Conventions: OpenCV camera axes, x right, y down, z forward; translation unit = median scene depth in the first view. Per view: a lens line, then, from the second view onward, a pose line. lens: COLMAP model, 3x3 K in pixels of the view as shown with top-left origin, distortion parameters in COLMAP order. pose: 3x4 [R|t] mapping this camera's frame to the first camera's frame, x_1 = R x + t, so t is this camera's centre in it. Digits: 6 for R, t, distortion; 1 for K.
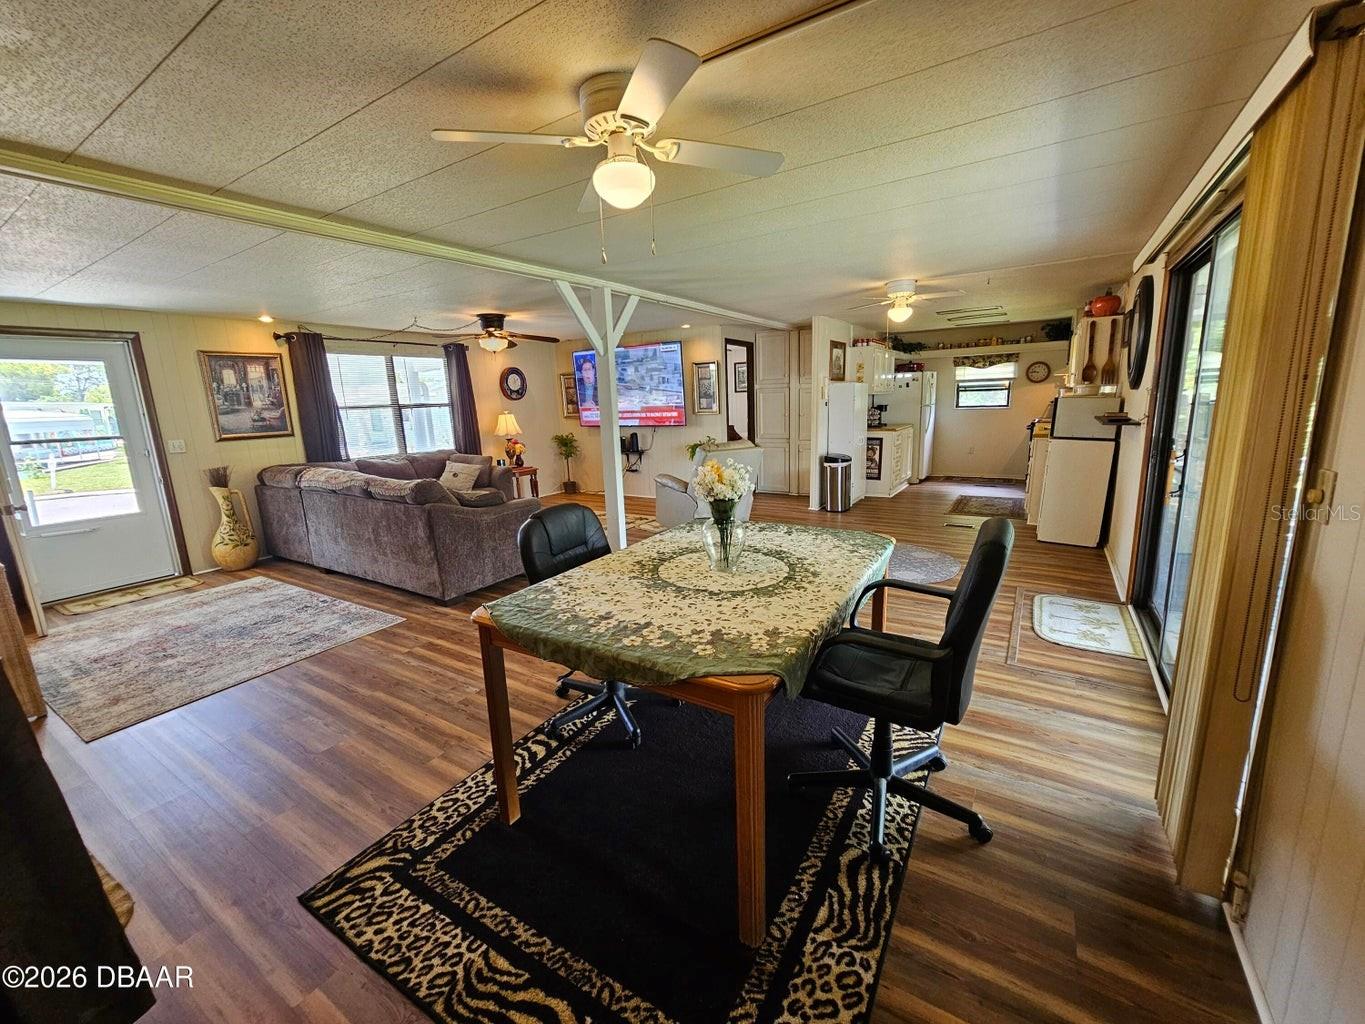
lens RADIAL K [[561.1, 0, 680.6], [0, 561.1, 506.7], [0, 0, 1]] dist [-0.003073, 0.000618]
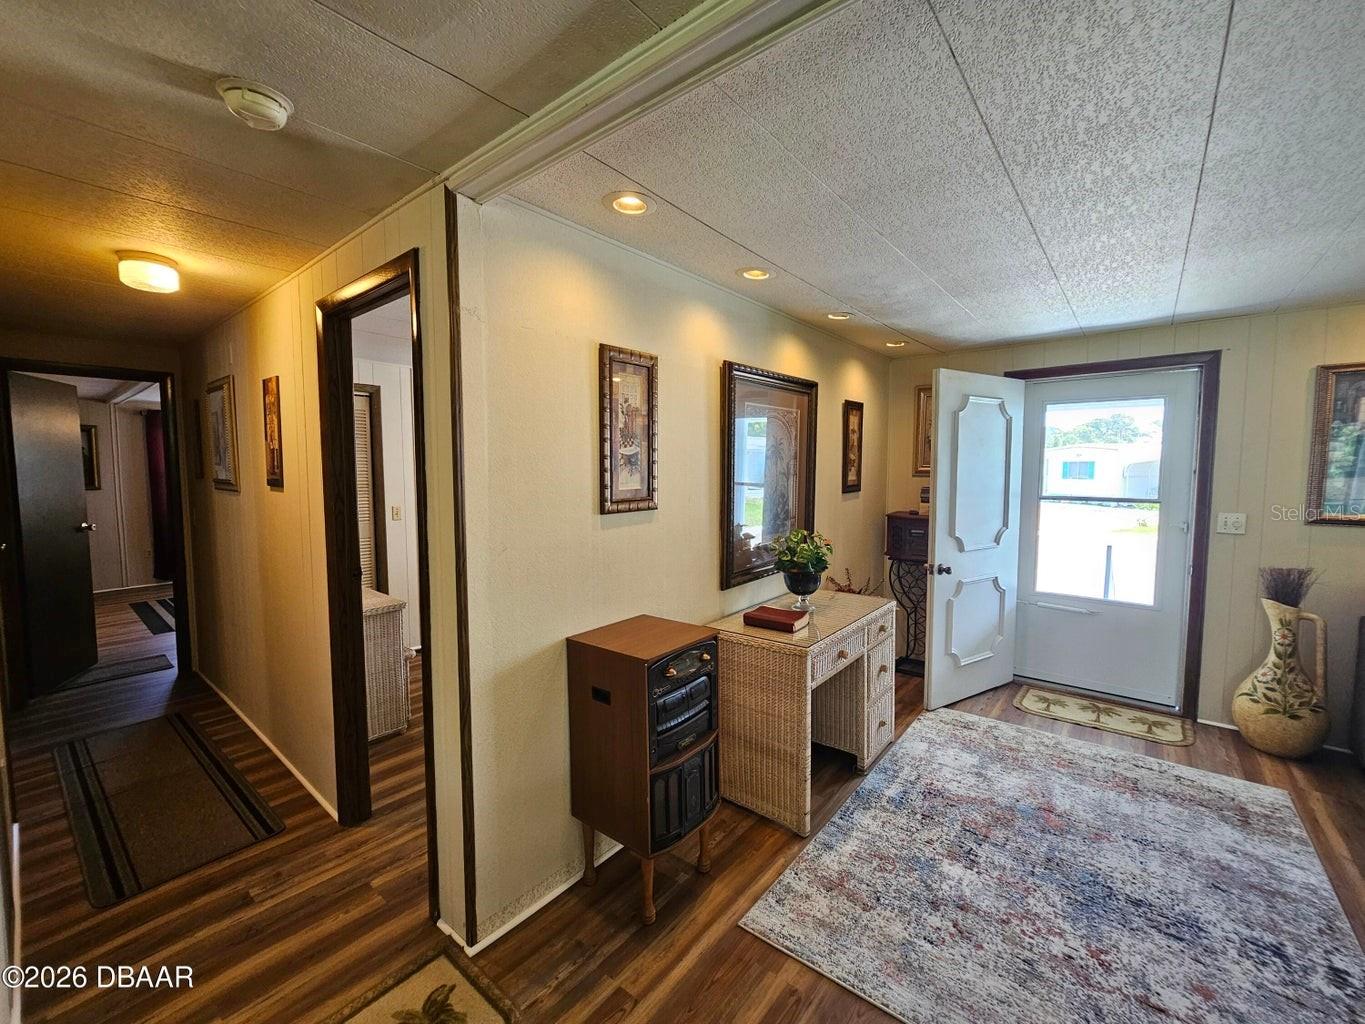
lens RADIAL K [[561.1, 0, 678.7], [0, 561.1, 508.9], [0, 0, 1]] dist [-0.003073, 0.000618]
pose [[-0.121614, 0.113323, -0.986087, -0.150959], [-0.183432, 0.973783, 0.134531, -0.070687], [0.975481, 0.197241, -0.097638, 0.337025]]
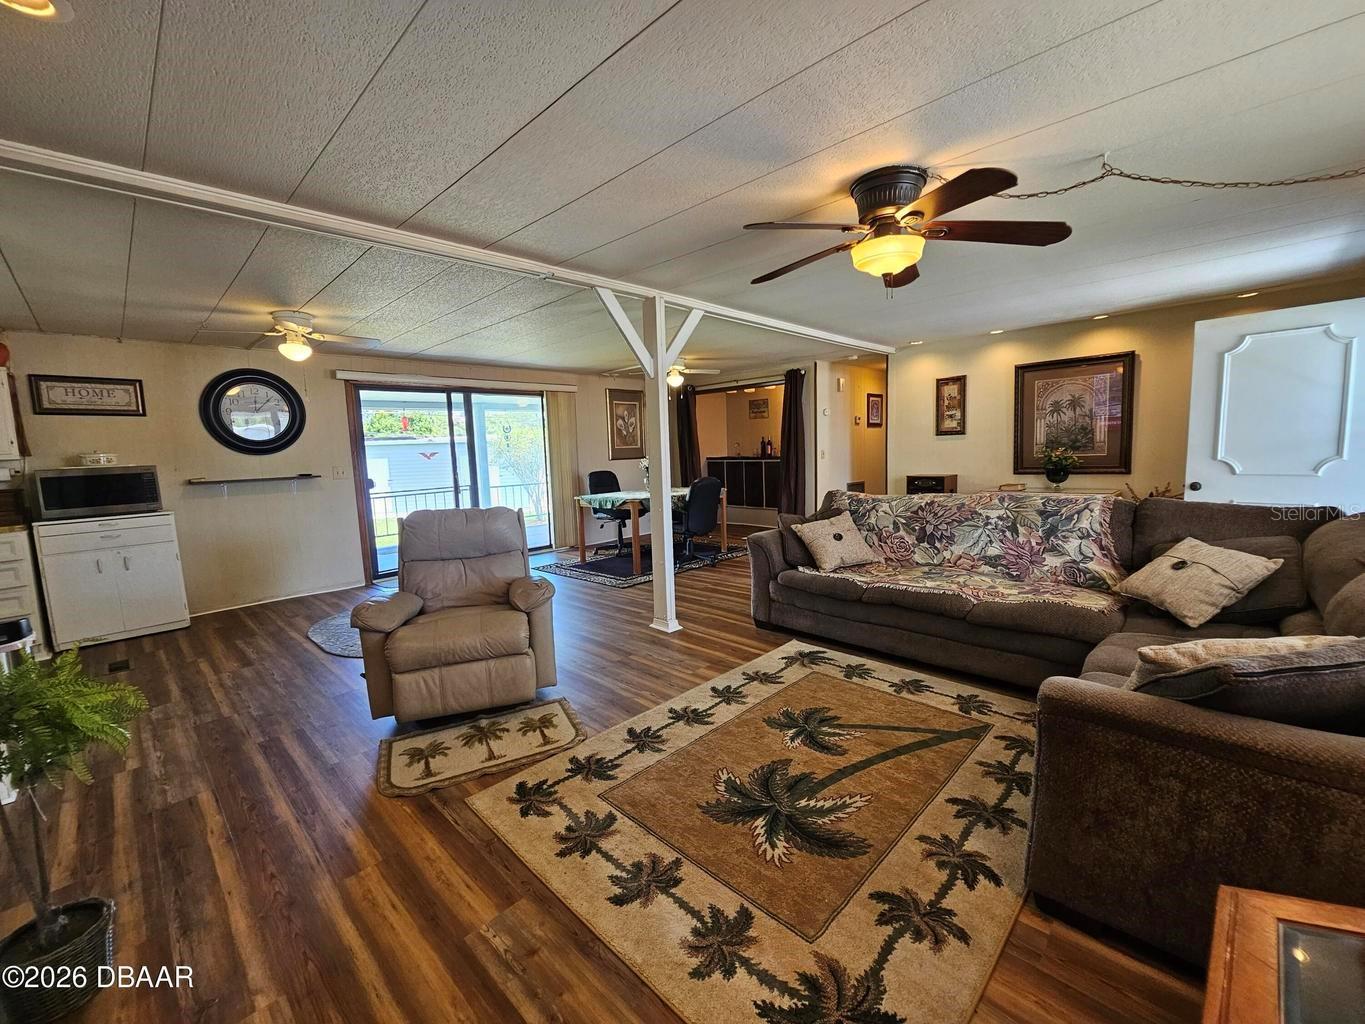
lens RADIAL K [[561.1, 0, 681.5], [0, 561.1, 511.4], [0, 0, 1]] dist [-0.003073, 0.000618]
pose [[-0.976955, 0.050158, 0.207469, -0.226171], [0.110173, 0.951006, 0.288878, -0.210612], [-0.182815, 0.305078, -0.934616, 1.233108]]
